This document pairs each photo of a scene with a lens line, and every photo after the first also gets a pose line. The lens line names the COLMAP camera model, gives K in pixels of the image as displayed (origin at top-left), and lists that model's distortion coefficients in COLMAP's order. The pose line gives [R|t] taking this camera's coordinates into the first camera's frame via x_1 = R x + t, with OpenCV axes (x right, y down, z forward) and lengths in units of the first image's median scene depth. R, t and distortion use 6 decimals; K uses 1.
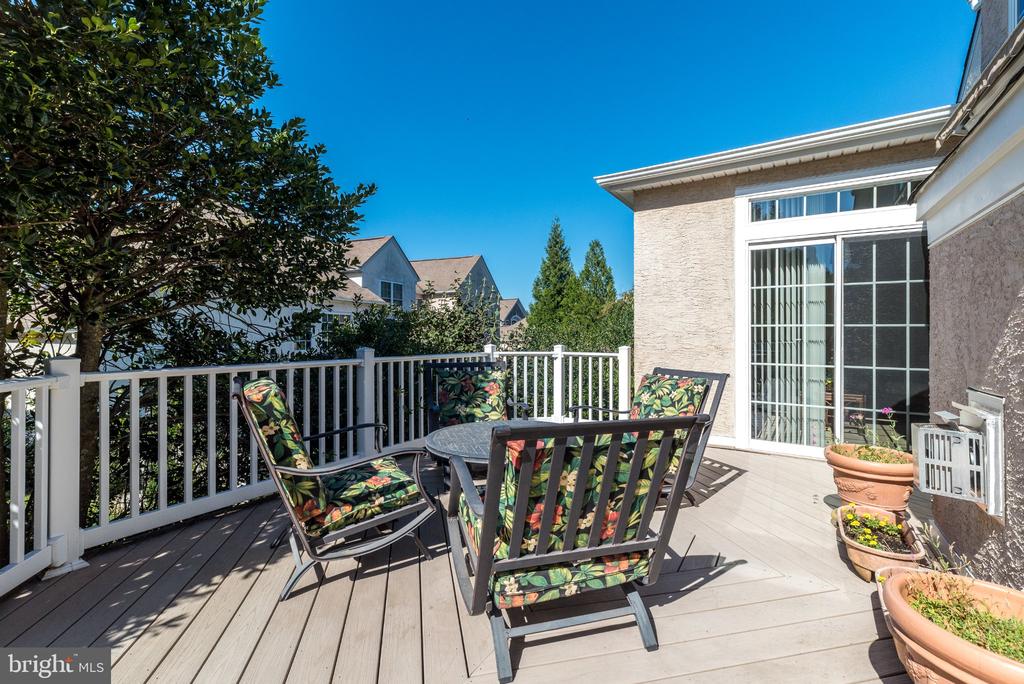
lens RADIAL K [[443.3, 0, 513.4], [0, 443.3, 332.3], [0, 0, 1]] dist [0.002675, 0.000291]
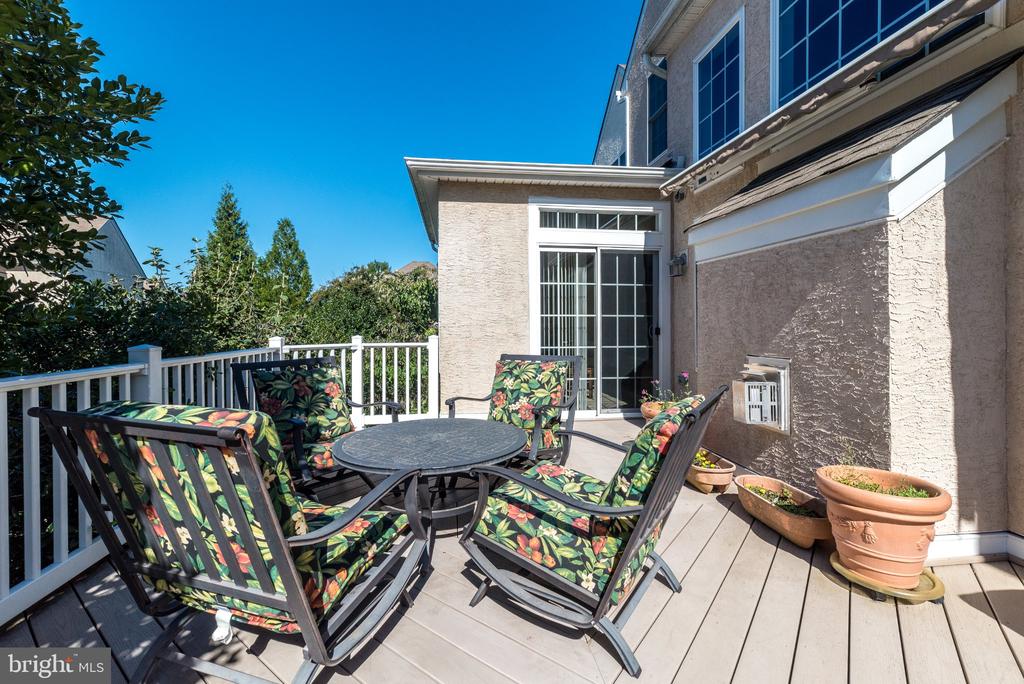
lens RADIAL K [[446.8, 0, 508.9], [0, 446.8, 323.6], [0, 0, 1]] dist [0.003625, 0.000348]
pose [[0.770021, -0.004336, 0.638004, -0.324884], [0.002315, 0.999989, 0.004003, 0.002144], [-0.638014, -0.001605, 0.770023, 0.157272]]
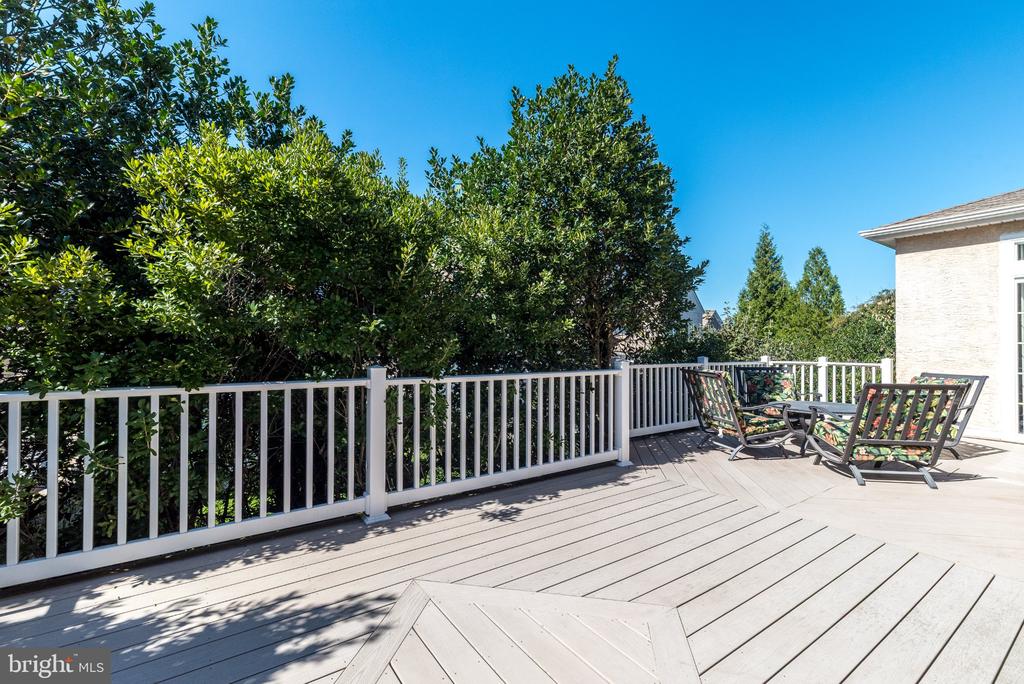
lens RADIAL K [[439.4, 0, 512.0], [0, 439.4, 342.0], [0, 0, 1]] dist [0.002812, 0.000334]
pose [[0.920400, -0.000568, -0.390978, -0.330761], [-0.001963, 0.999980, -0.006074, -0.009020], [0.390973, 0.006358, 0.920380, -0.800696]]
